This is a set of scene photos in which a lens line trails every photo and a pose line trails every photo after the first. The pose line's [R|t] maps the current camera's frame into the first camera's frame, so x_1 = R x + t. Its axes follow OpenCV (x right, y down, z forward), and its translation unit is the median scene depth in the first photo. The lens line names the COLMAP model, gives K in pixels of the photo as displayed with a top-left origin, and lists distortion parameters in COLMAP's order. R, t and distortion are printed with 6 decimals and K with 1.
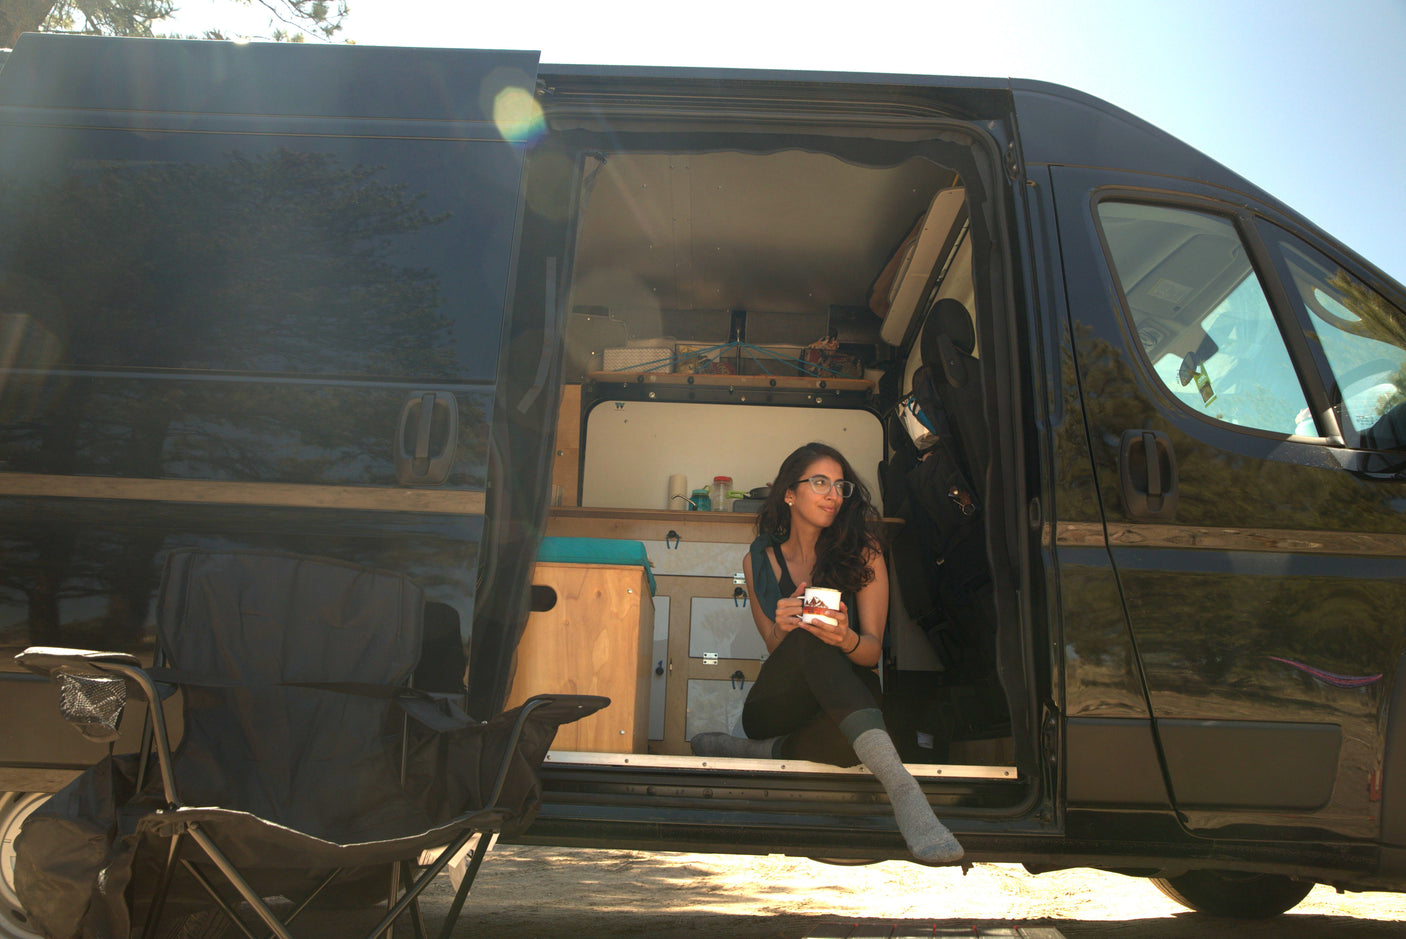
lens RADIAL K [[986.2, 0, 729.9], [0, 986.2, 469.7], [0, 0, 1]] dist [-0.051480, 0.000575]
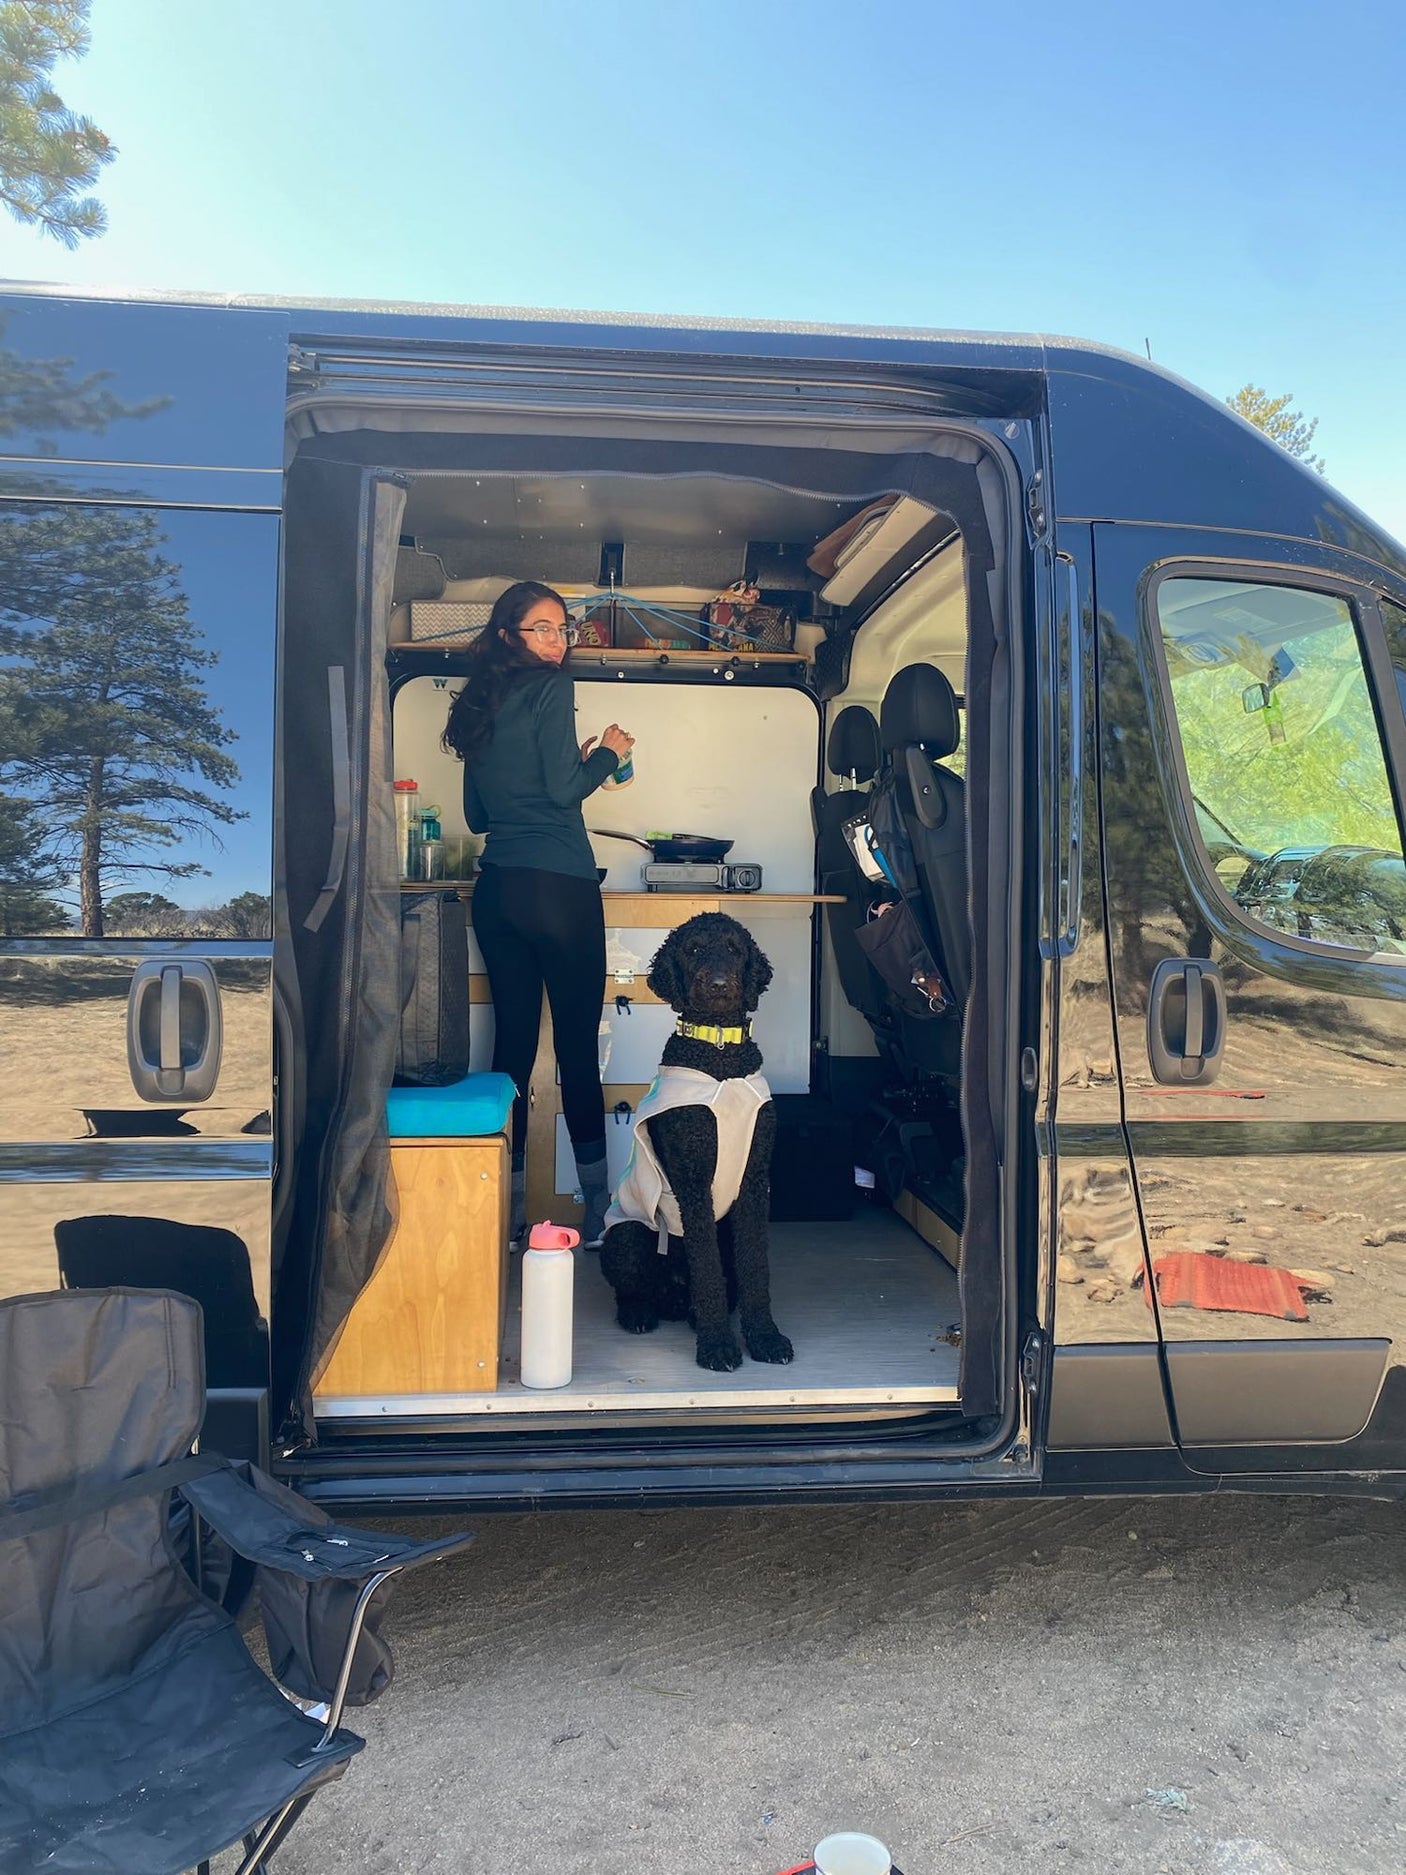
lens RADIAL K [[1325.3, 0, 703.0], [0, 1325.3, 937.5], [0, 0, 1]] dist [0.061816, -0.088475]
pose [[0.996775, -0.018320, 0.078127, -0.010242], [-0.005450, 0.955891, 0.293672, -0.300001], [-0.080061, -0.293151, 0.952708, 0.078832]]
